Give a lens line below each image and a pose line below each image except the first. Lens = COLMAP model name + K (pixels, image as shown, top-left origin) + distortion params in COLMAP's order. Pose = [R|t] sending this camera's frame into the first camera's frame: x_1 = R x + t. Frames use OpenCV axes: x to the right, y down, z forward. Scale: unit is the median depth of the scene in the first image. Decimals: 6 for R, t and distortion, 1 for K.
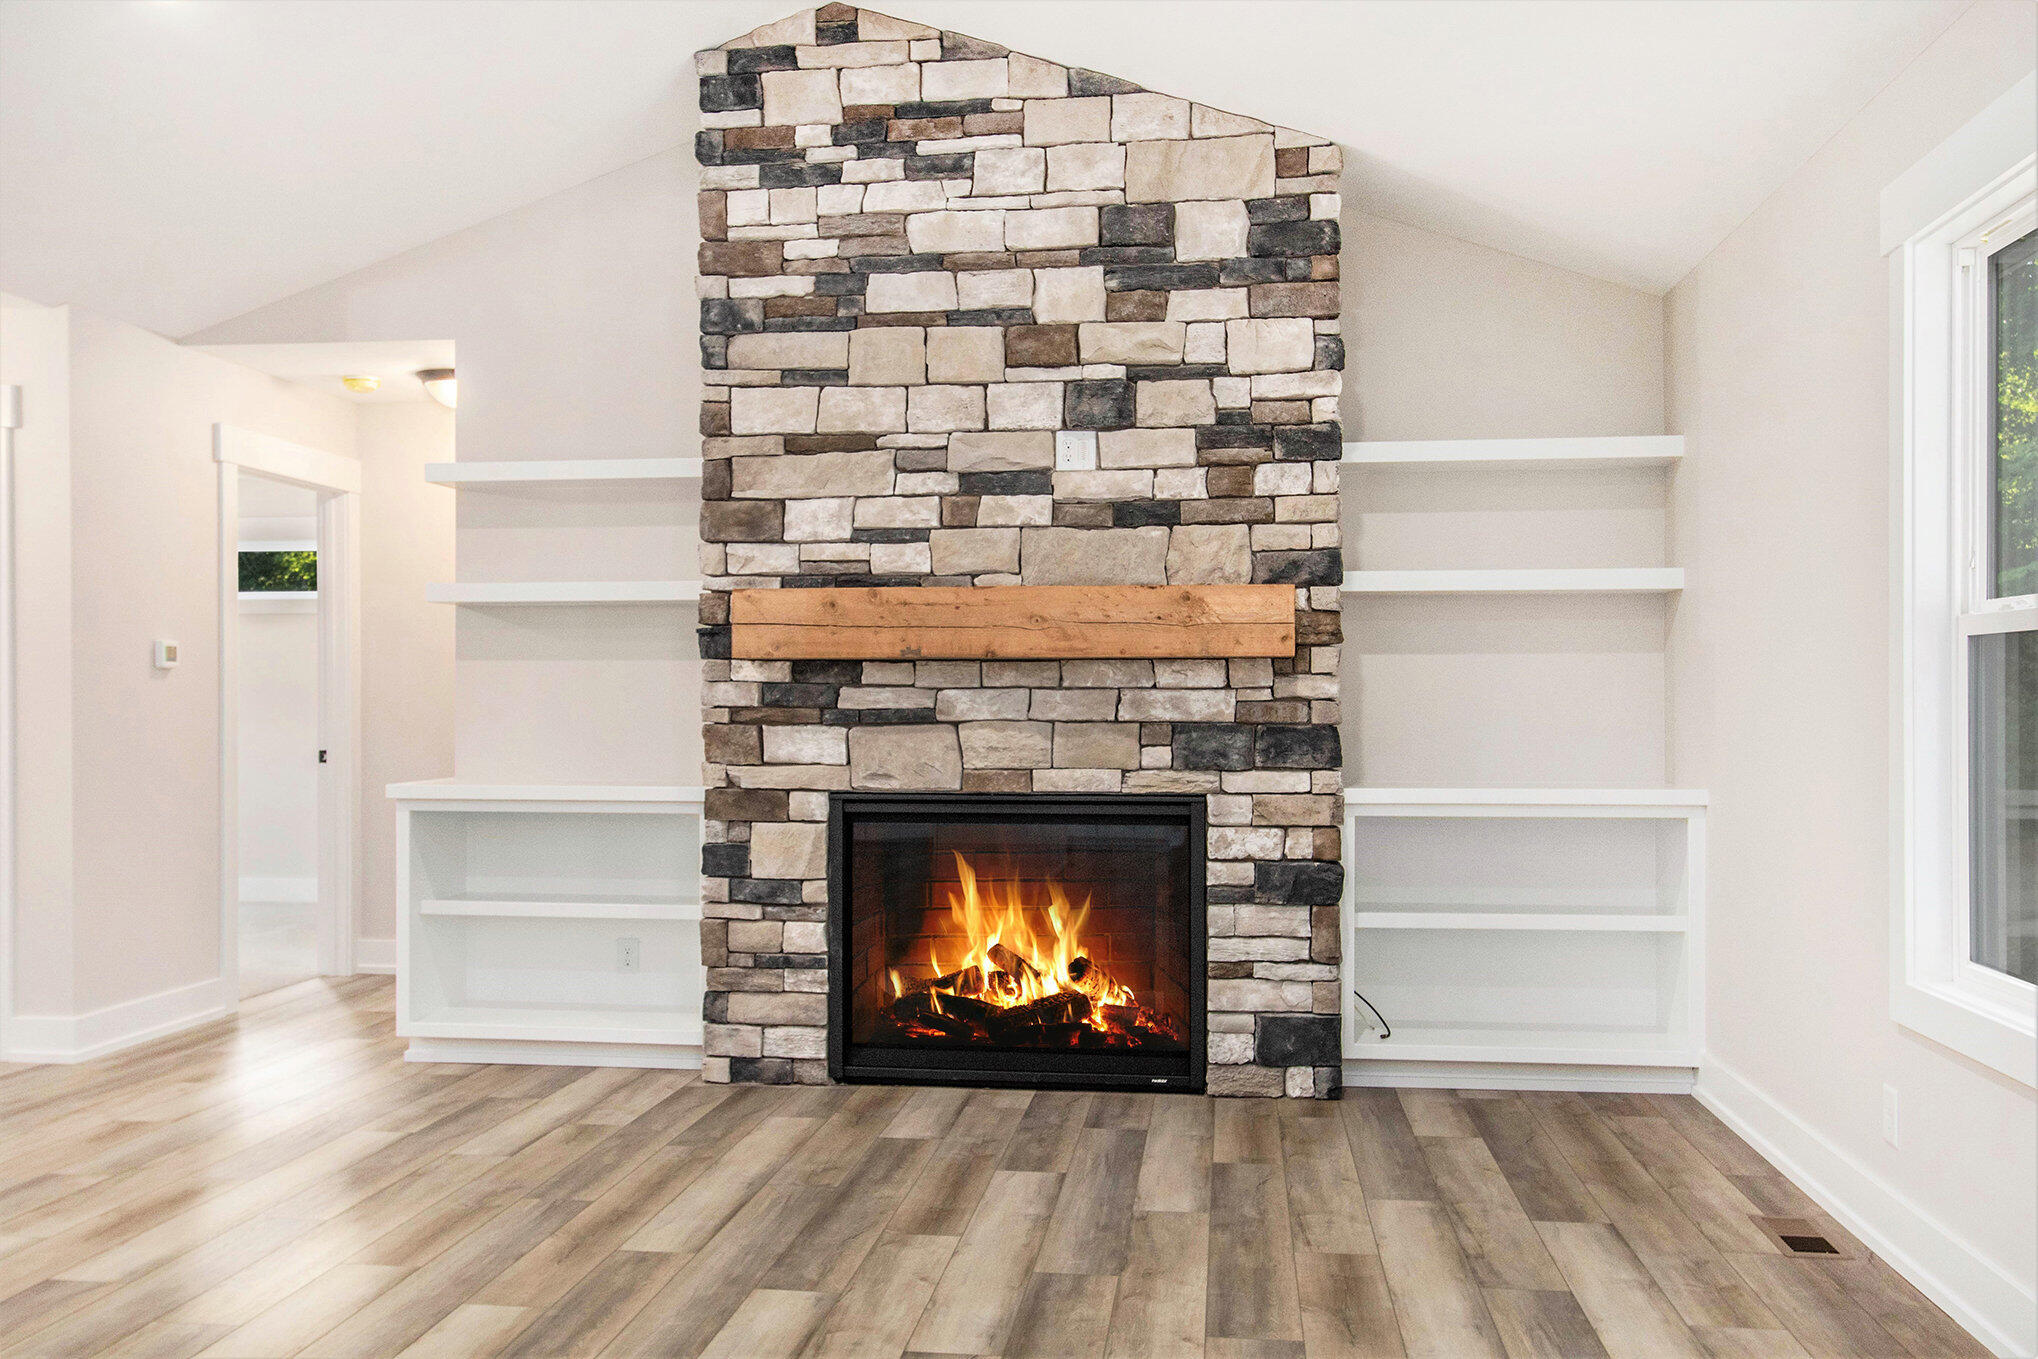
lens RADIAL K [[1695.7, 0, 1037.4], [0, 1695.7, 681.6], [0, 0, 1]] dist [-0.010969, 0.010350]
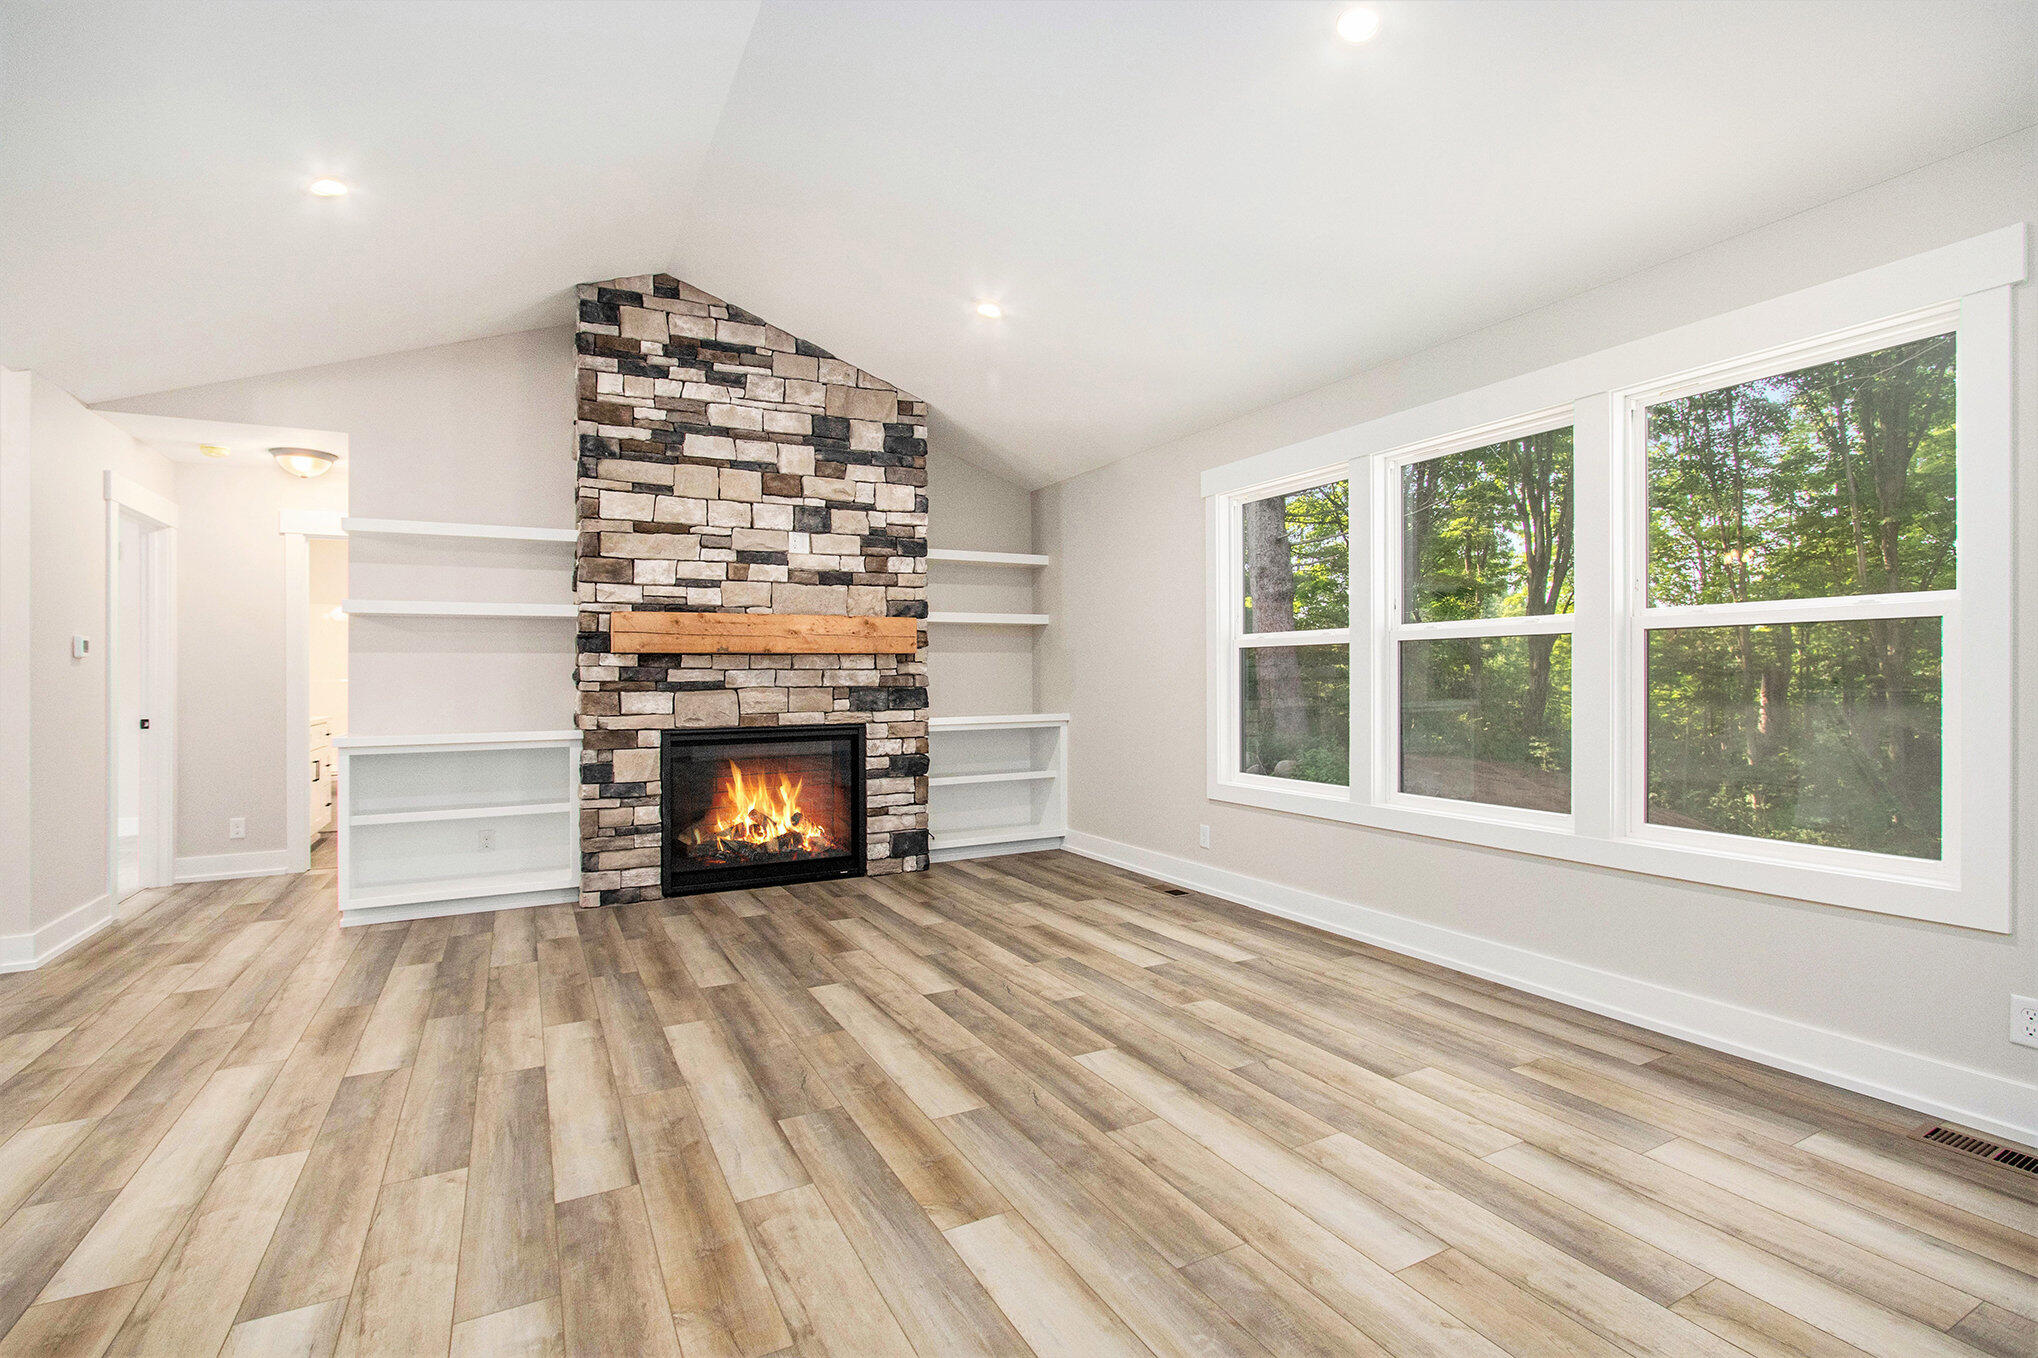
lens RADIAL K [[940.6, 0, 1006.1], [0, 940.6, 672.7], [0, 0, 1]] dist [-0.019386, 0.003388]
pose [[0.818229, -0.005387, 0.574867, -0.390497], [0.002923, 0.999982, 0.005210, 0.002815], [-0.574885, -0.002582, 0.818230, 0.016266]]
